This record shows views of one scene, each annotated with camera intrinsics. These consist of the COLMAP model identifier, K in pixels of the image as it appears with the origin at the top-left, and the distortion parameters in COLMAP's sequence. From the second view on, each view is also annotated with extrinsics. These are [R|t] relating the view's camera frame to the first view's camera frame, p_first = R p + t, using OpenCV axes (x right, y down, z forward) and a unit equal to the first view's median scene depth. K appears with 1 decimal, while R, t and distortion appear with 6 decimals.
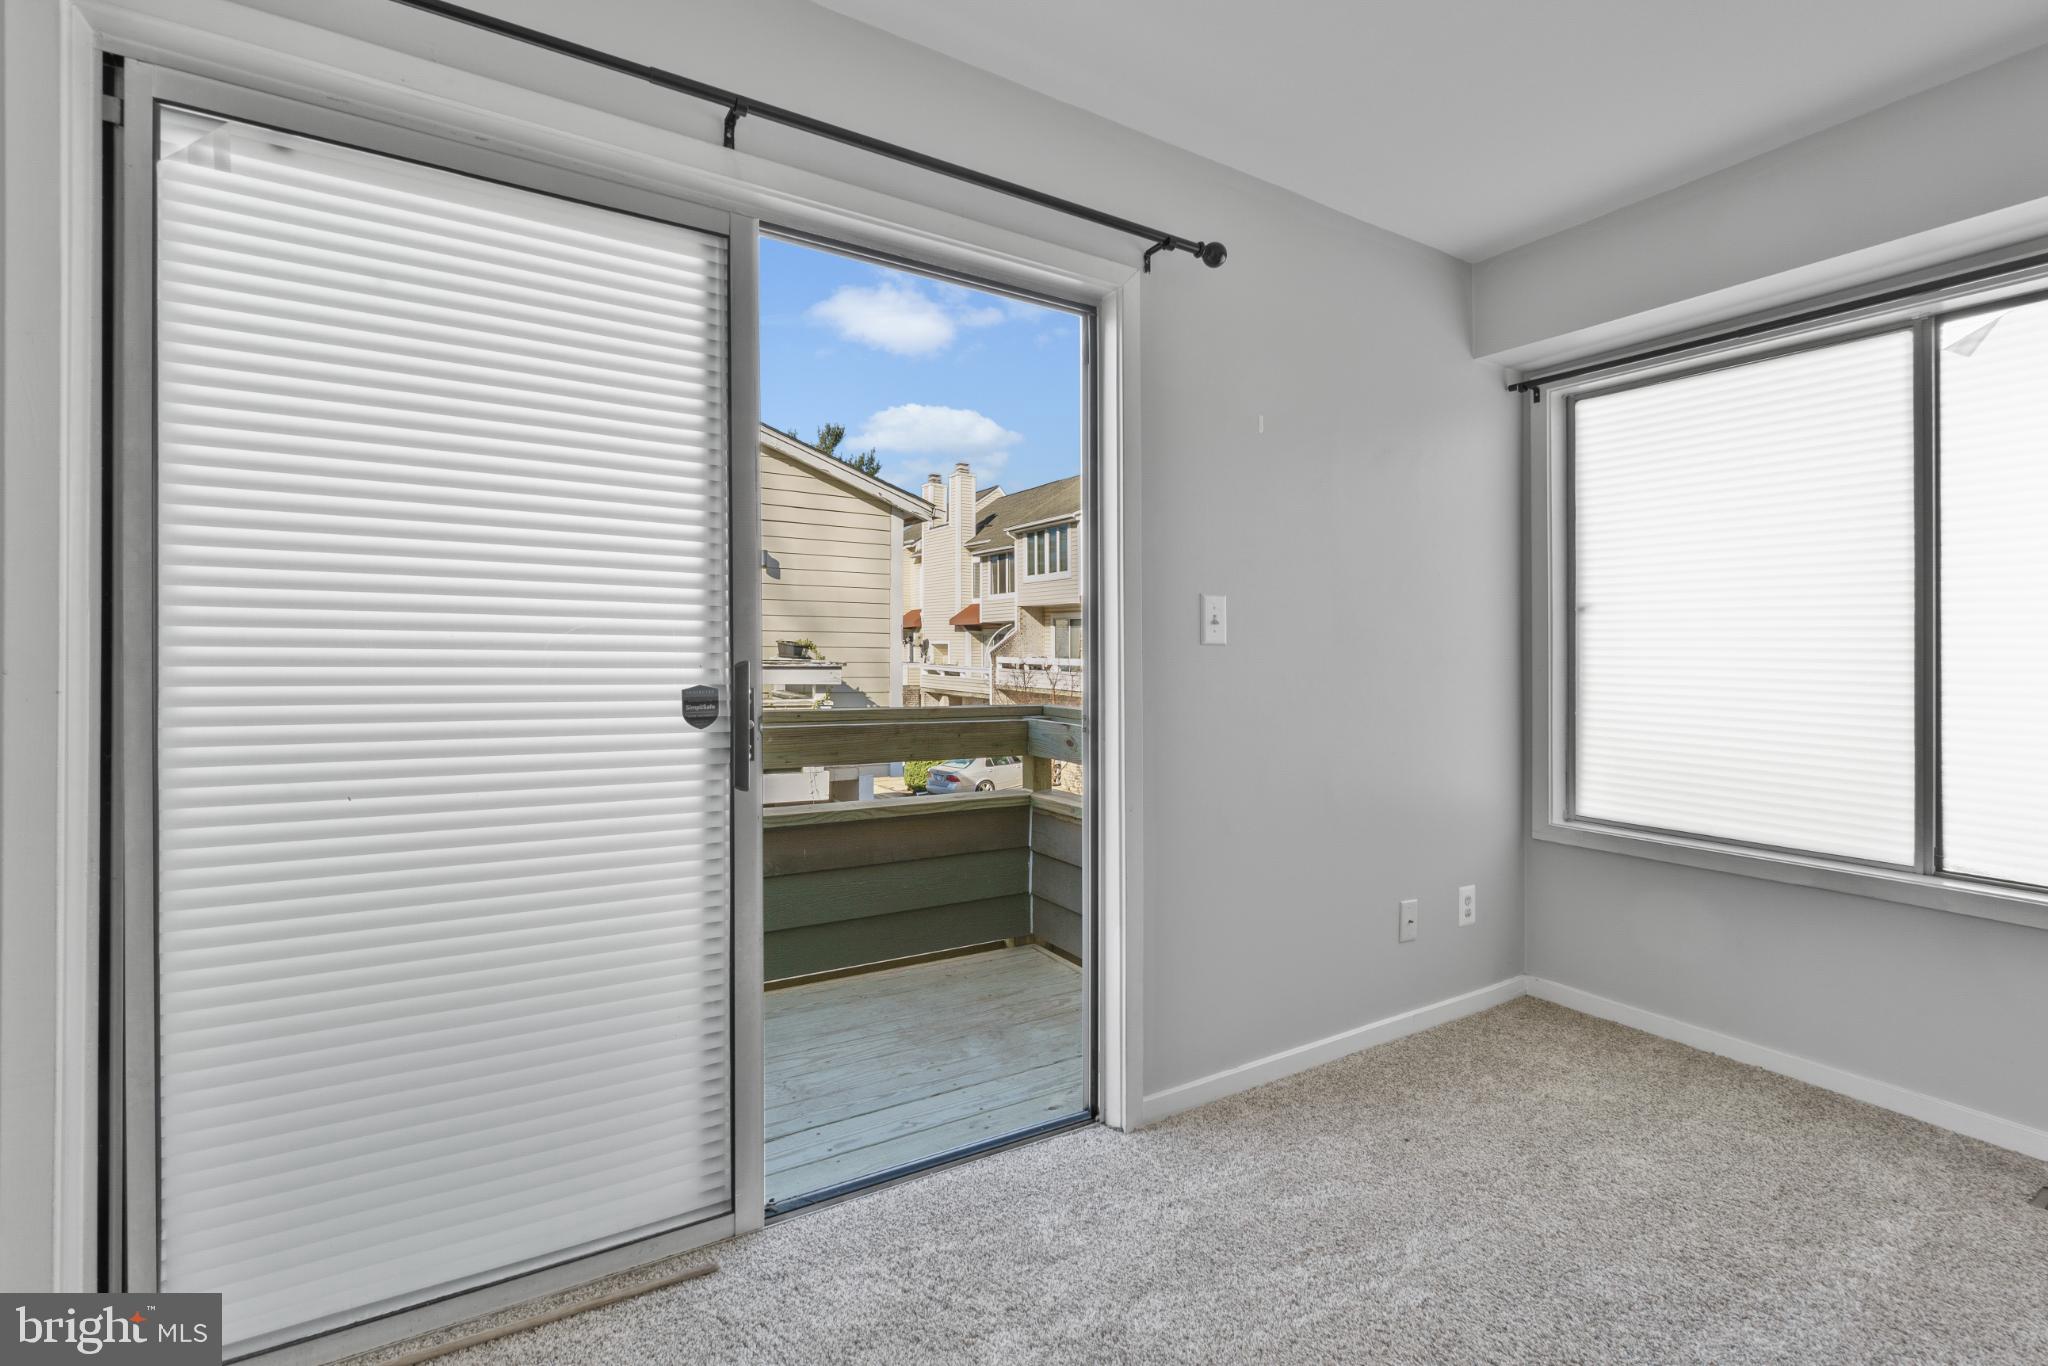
lens RADIAL K [[928.5, 0, 1025.5], [0, 928.5, 676.2], [0, 0, 1]] dist [0.001373, 0.000143]
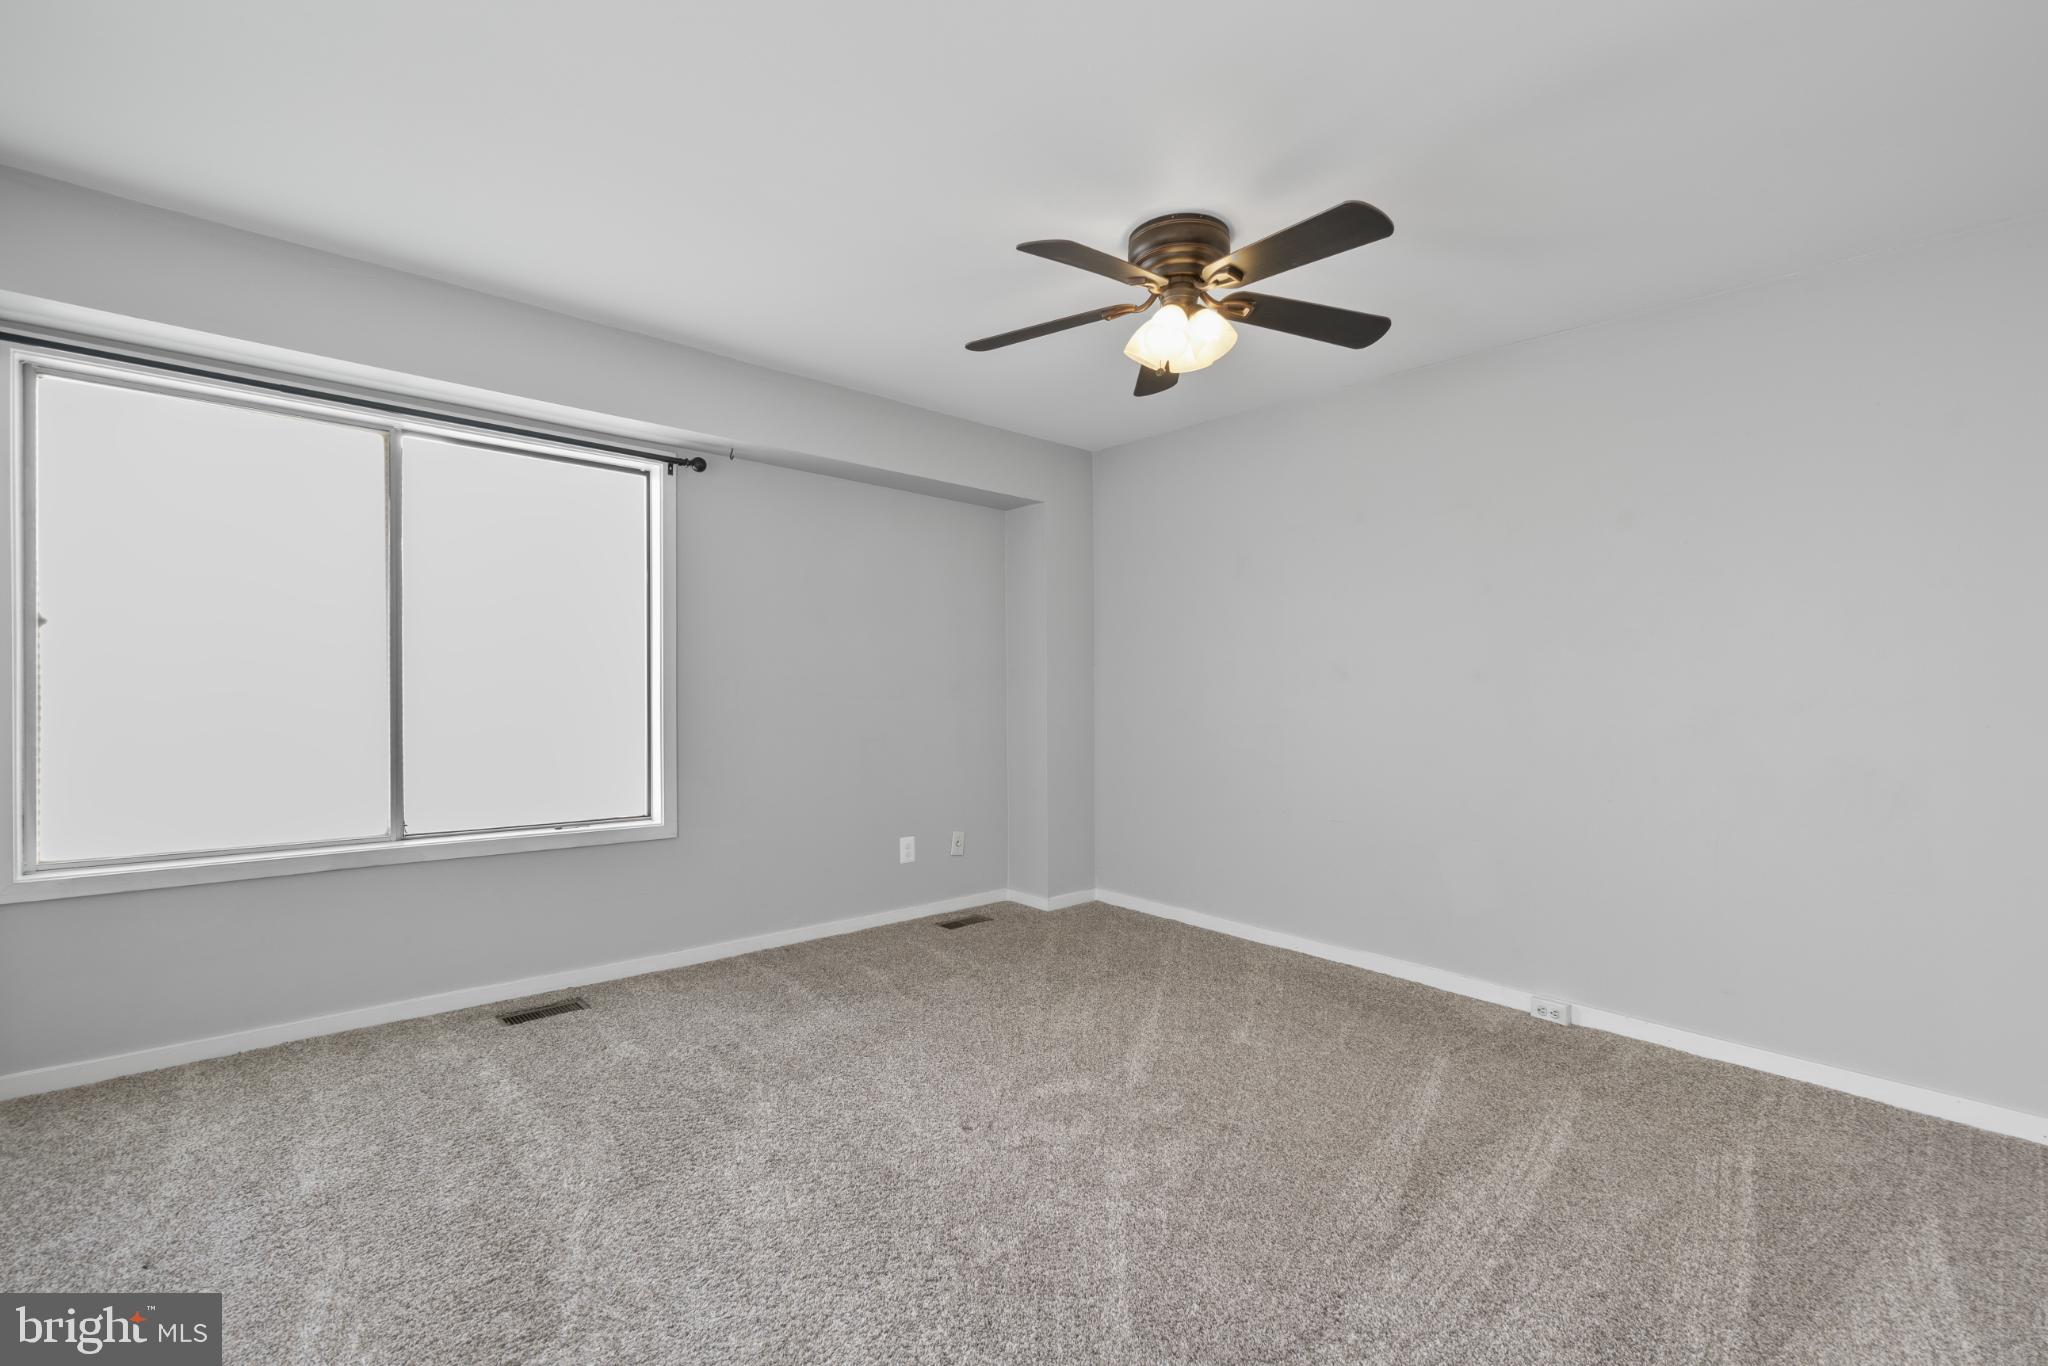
lens RADIAL K [[928.5, 0, 1025.5], [0, 928.5, 676.2], [0, 0, 1]] dist [0.001373, 0.000143]
pose [[-0.219204, -0.001237, 0.975678, -0.534085], [0.005997, 0.999979, 0.002615, -0.022597], [-0.975661, 0.006424, -0.219192, 0.389411]]
